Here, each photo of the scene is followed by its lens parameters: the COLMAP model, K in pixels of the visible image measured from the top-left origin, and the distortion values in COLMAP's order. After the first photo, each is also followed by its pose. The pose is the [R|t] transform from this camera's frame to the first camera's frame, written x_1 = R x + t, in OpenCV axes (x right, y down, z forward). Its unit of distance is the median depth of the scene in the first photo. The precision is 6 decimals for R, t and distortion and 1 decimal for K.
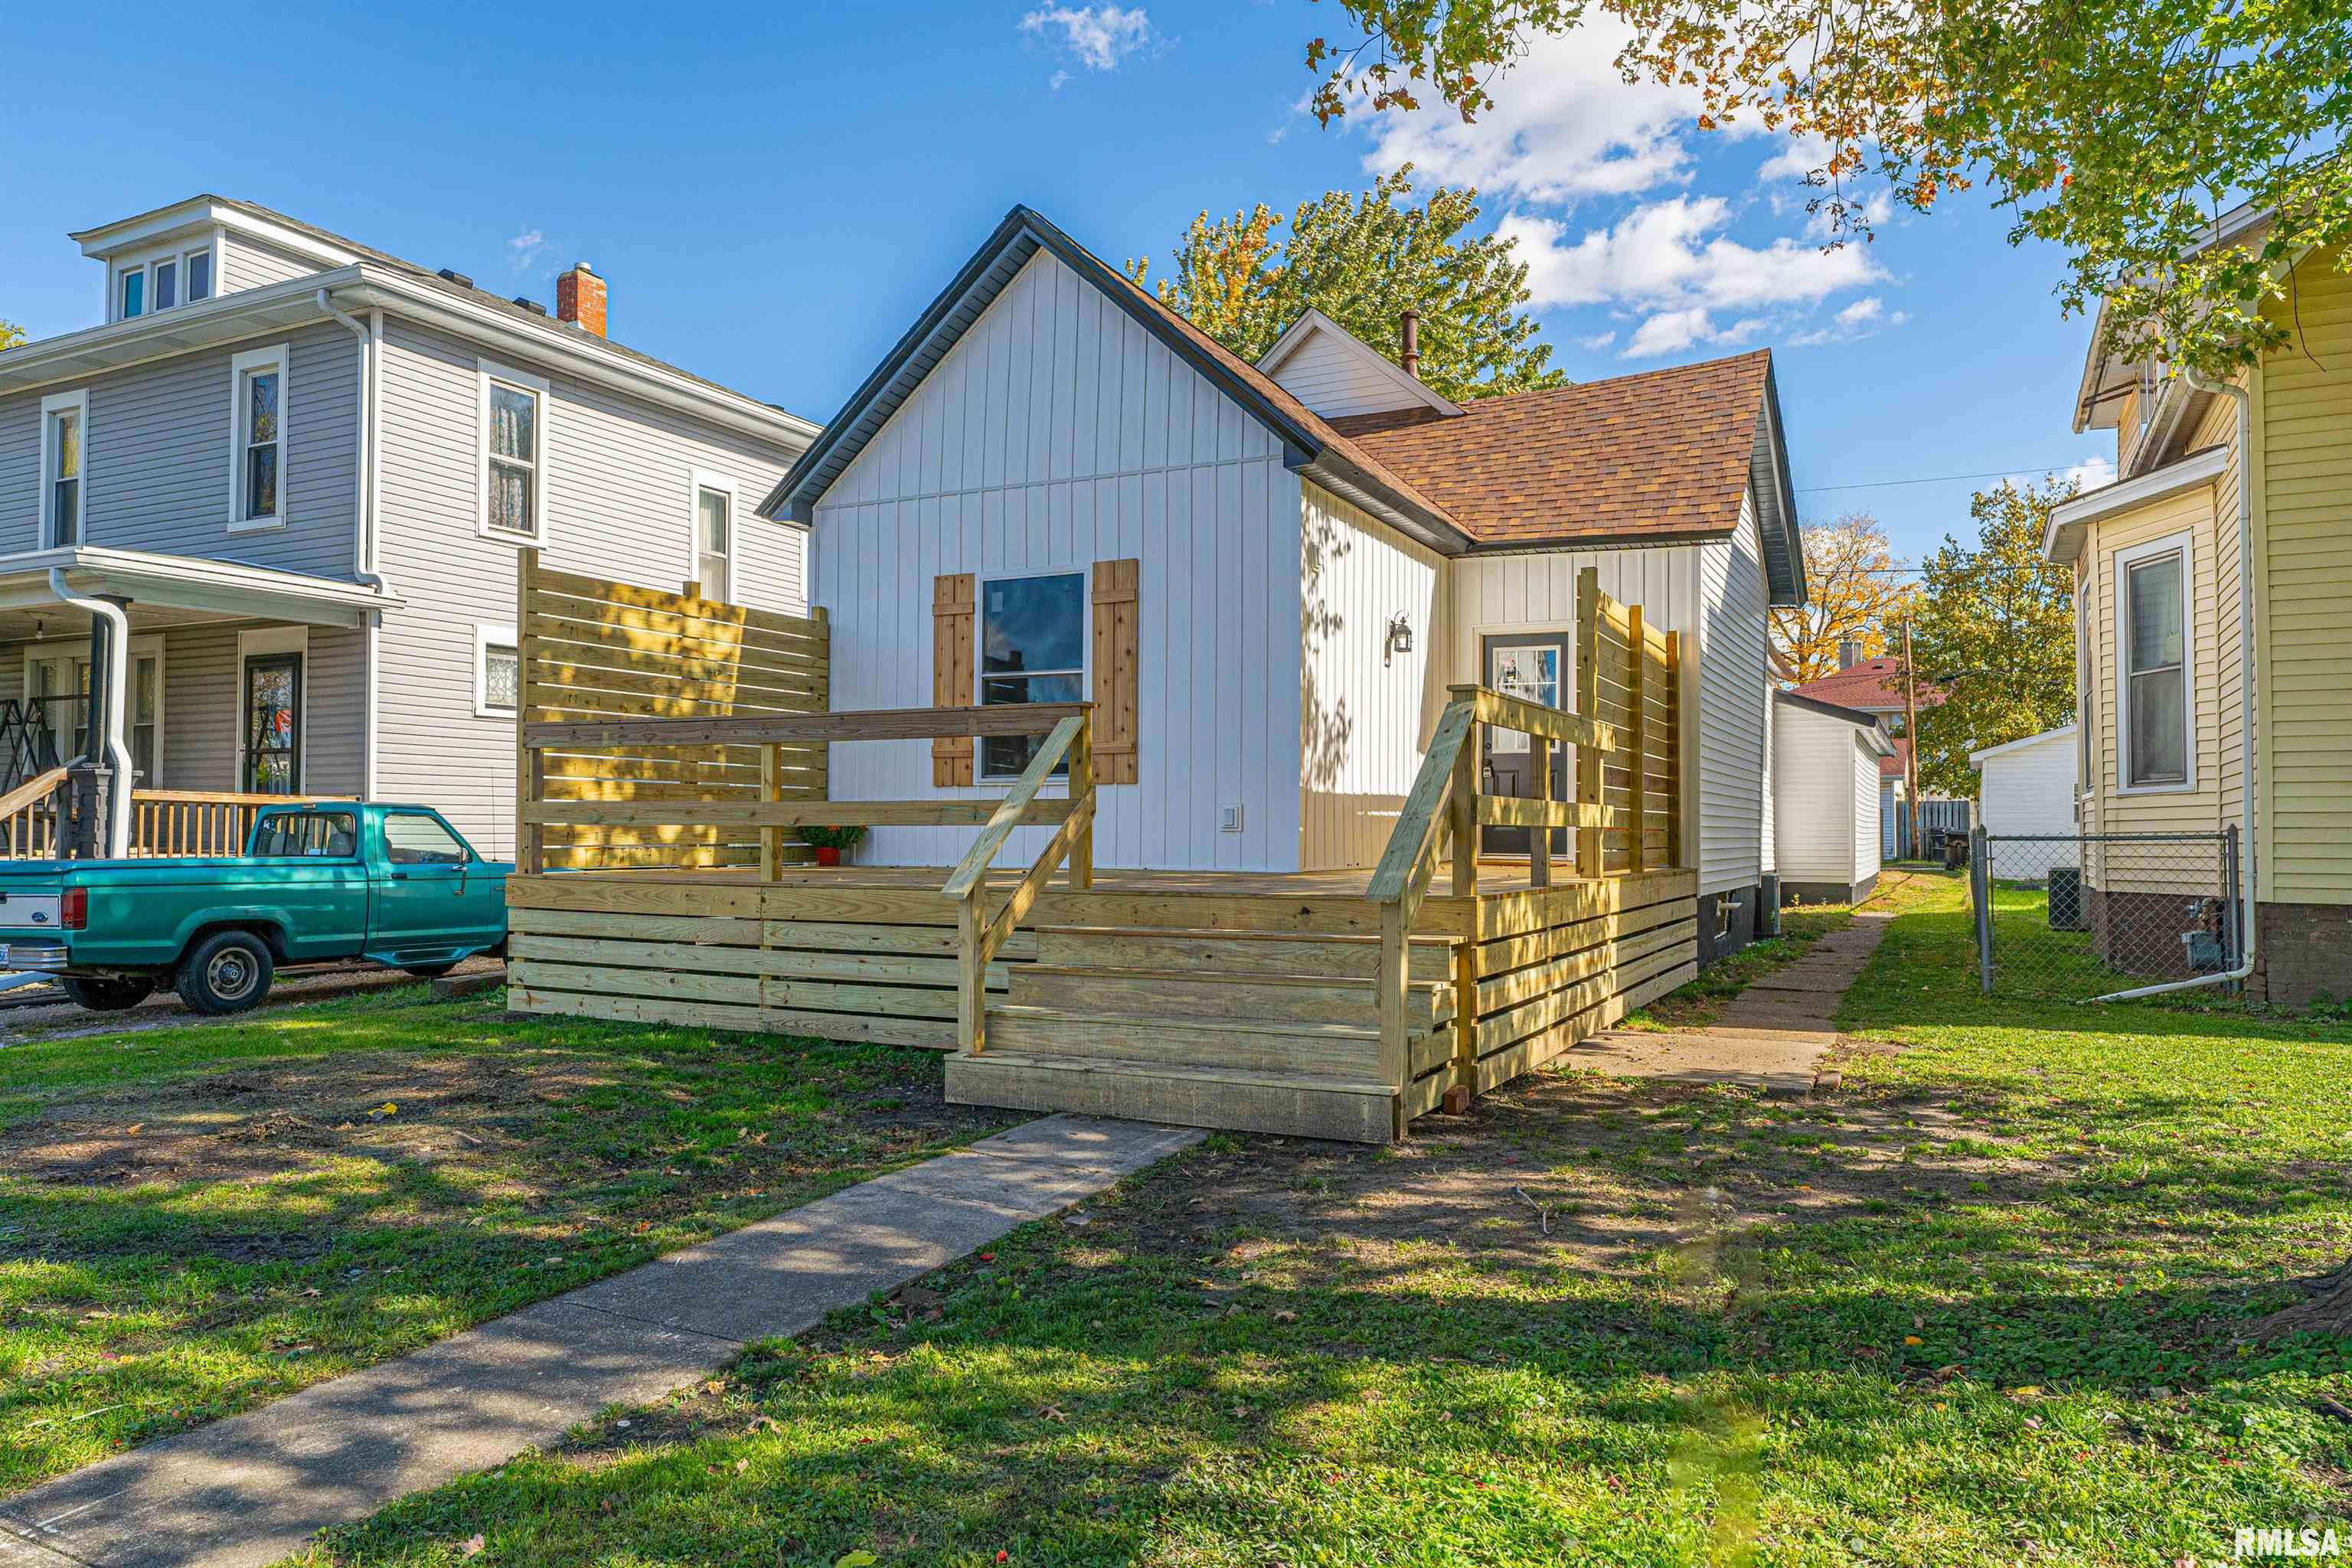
lens RADIAL K [[1583.3, 0, 1173.4], [0, 1583.3, 784.8], [0, 0, 1]] dist [0.005129, 0.000619]
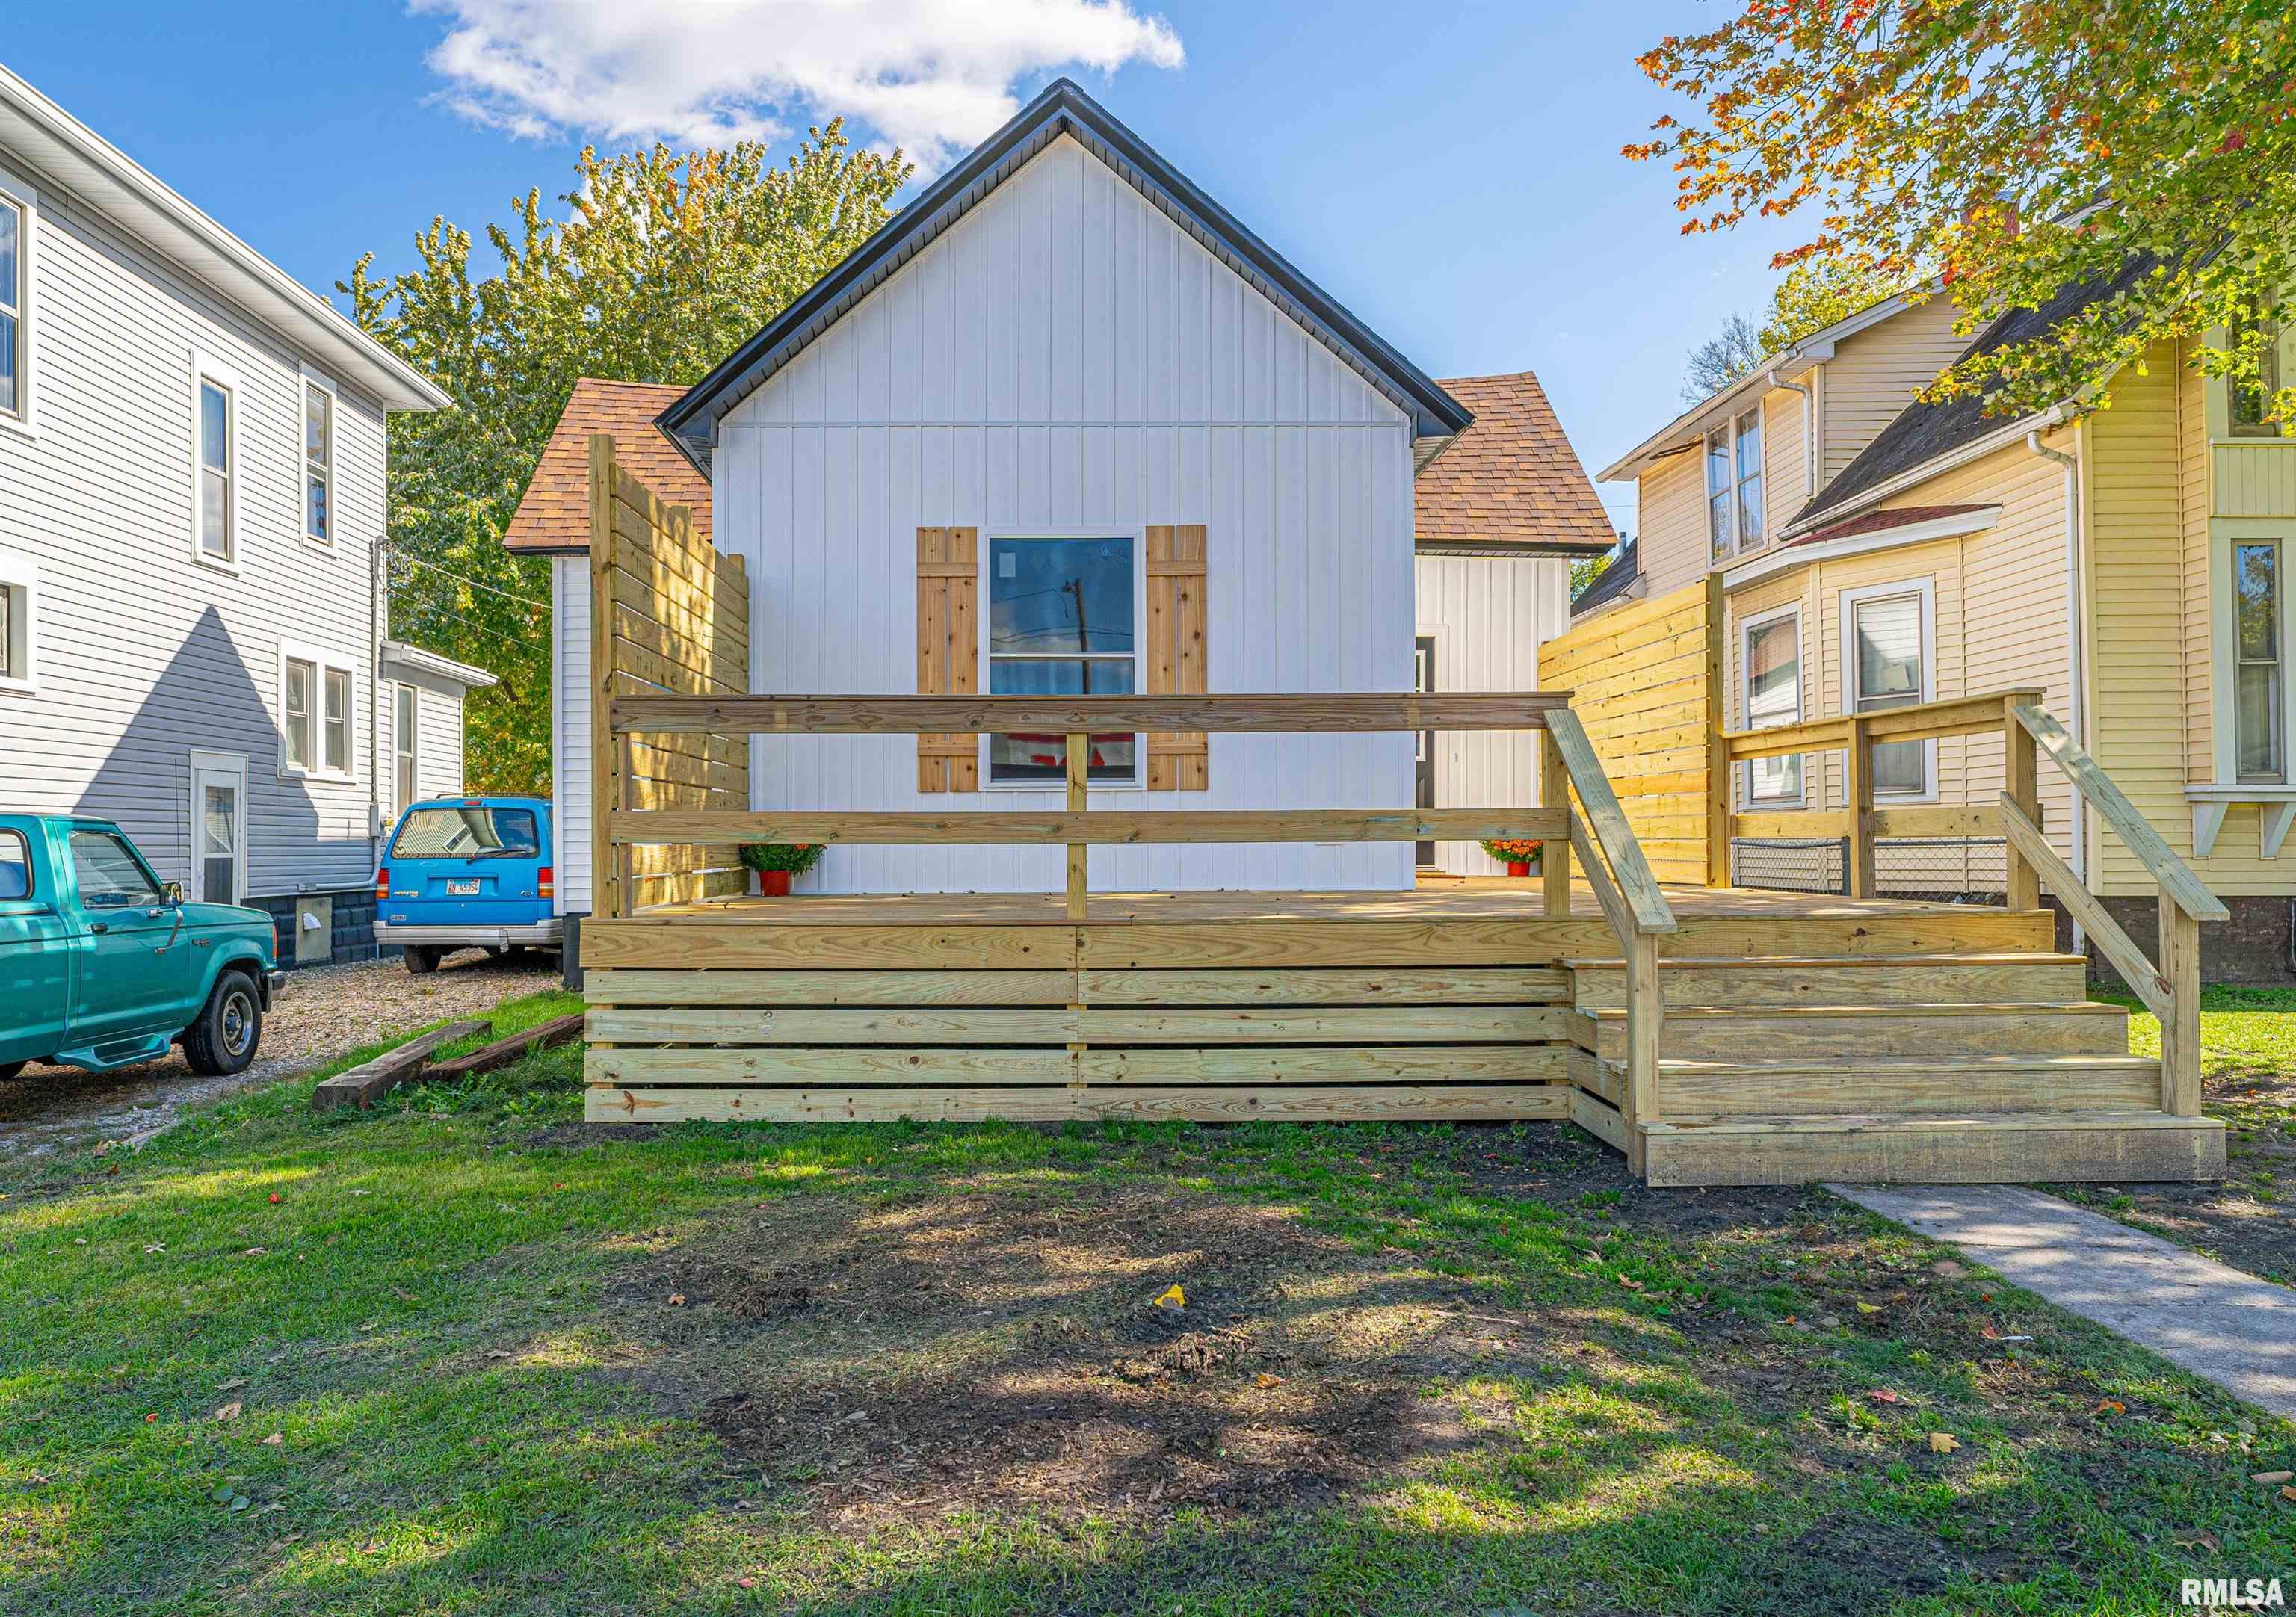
lens RADIAL K [[1627.2, 0, 1144.1], [0, 1627.2, 815.8], [0, 0, 1]] dist [0.000591, 0.000152]
pose [[0.883218, -0.002055, 0.468959, -0.452472], [-0.003940, 0.999923, 0.011803, 0.002632], [-0.468947, -0.012272, 0.883141, 0.237243]]
